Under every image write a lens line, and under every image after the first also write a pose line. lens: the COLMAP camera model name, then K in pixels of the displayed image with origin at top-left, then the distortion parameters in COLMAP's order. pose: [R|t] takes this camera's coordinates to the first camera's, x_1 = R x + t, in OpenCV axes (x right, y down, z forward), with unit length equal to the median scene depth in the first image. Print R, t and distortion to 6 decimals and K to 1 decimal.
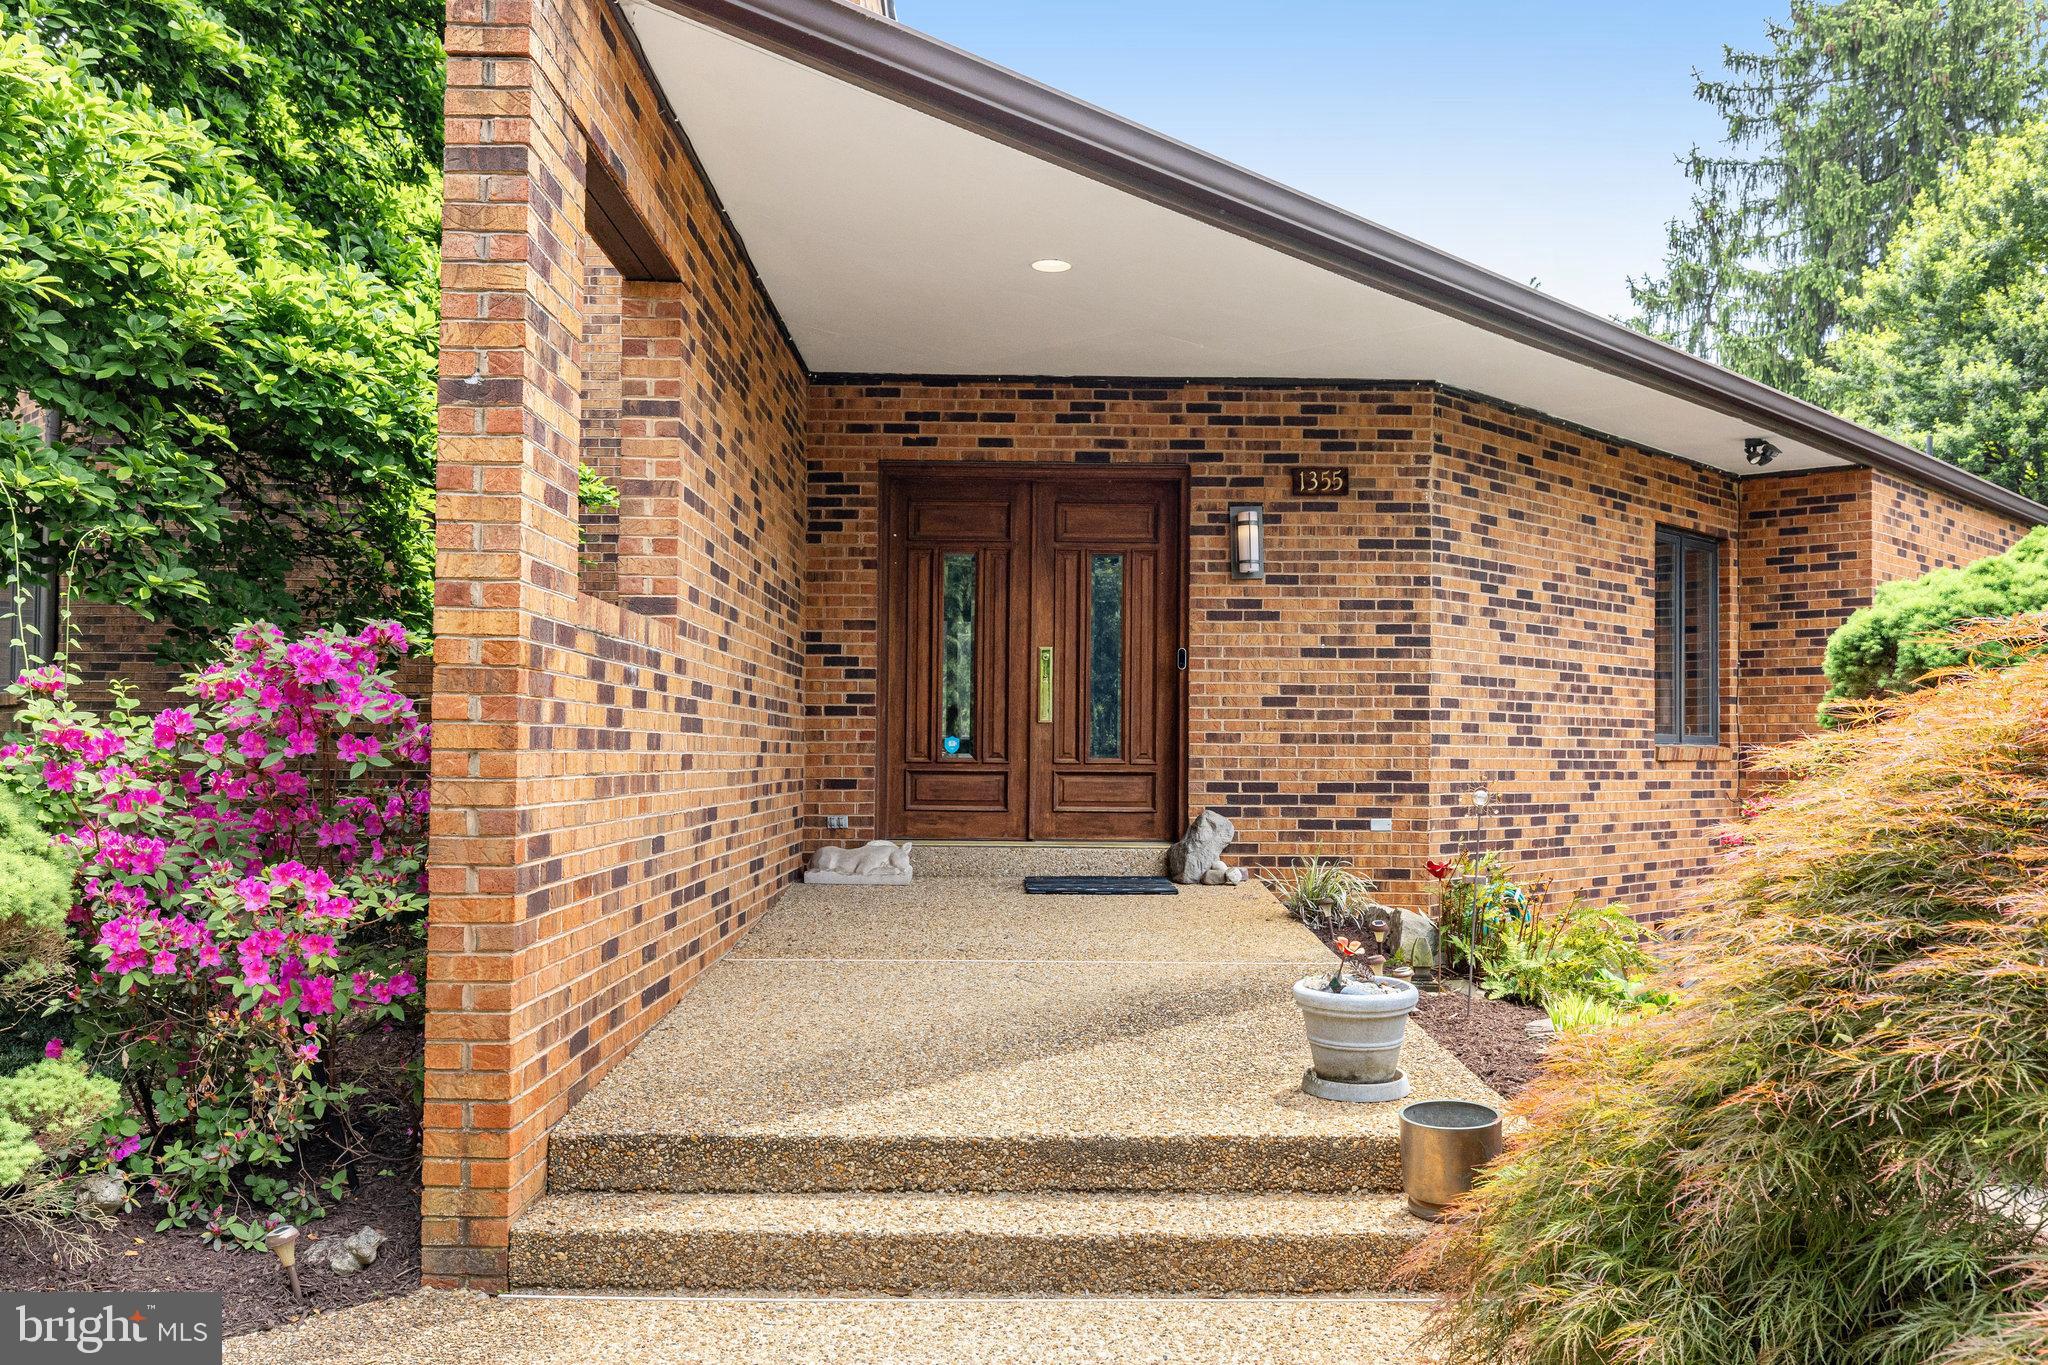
lens RADIAL K [[1764.6, 0, 1037.0], [0, 1764.6, 702.9], [0, 0, 1]] dist [-0.001958, 0.014442]
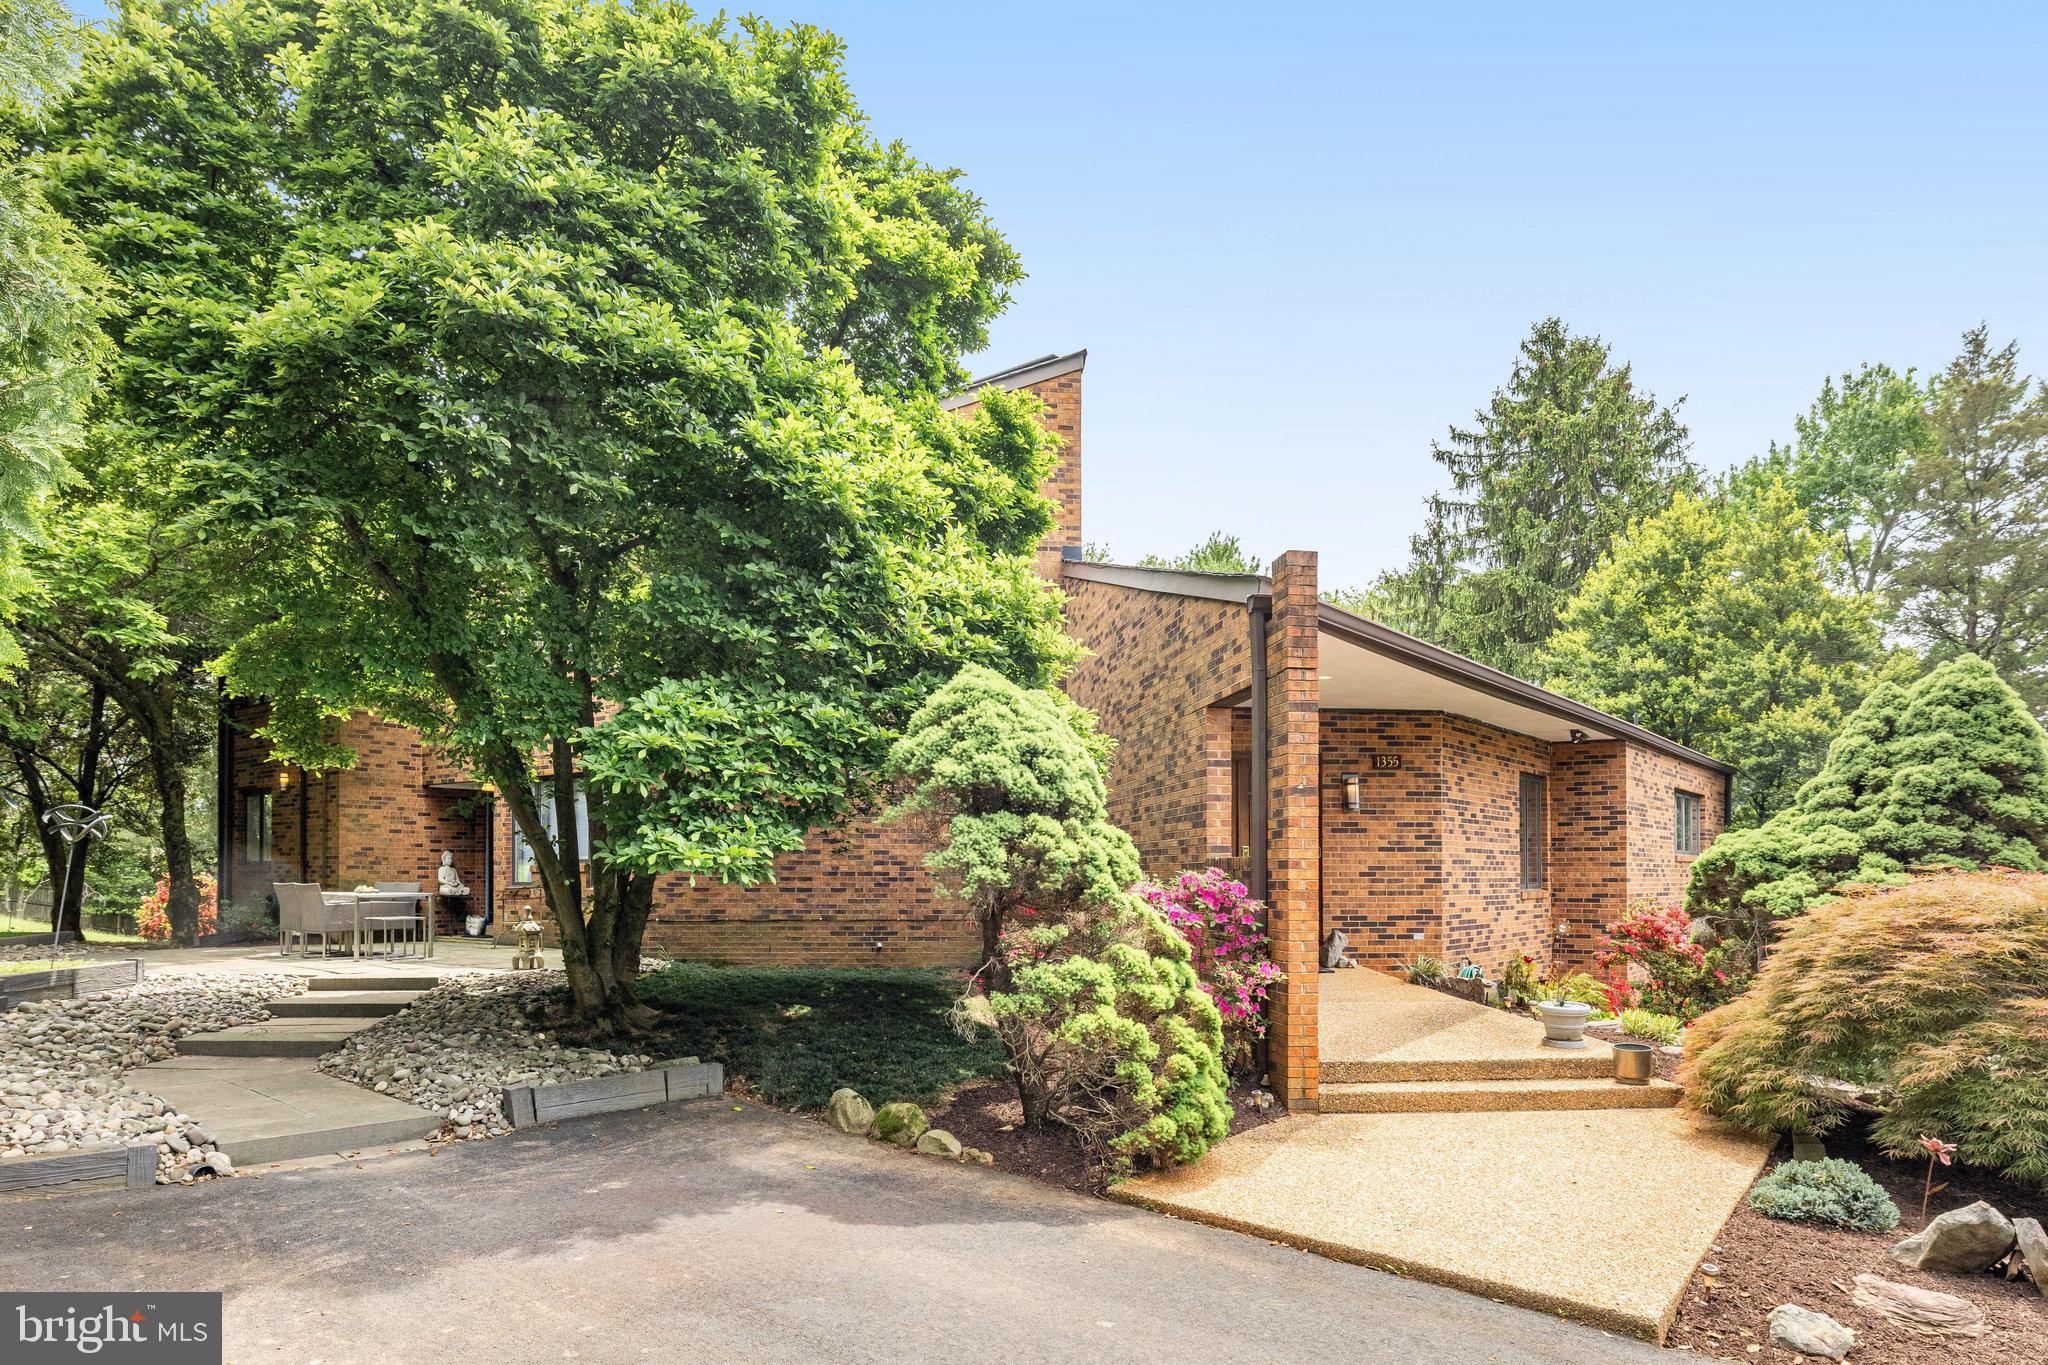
lens RADIAL K [[1357.0, 0, 956.0], [0, 1357.0, 840.3], [0, 0, 1]] dist [-0.000018, -0.002457]
pose [[0.996189, -0.003845, 0.087132, -0.418743], [0.003343, 0.999977, 0.005910, -0.045483], [-0.087152, -0.005596, 0.996179, -0.429966]]
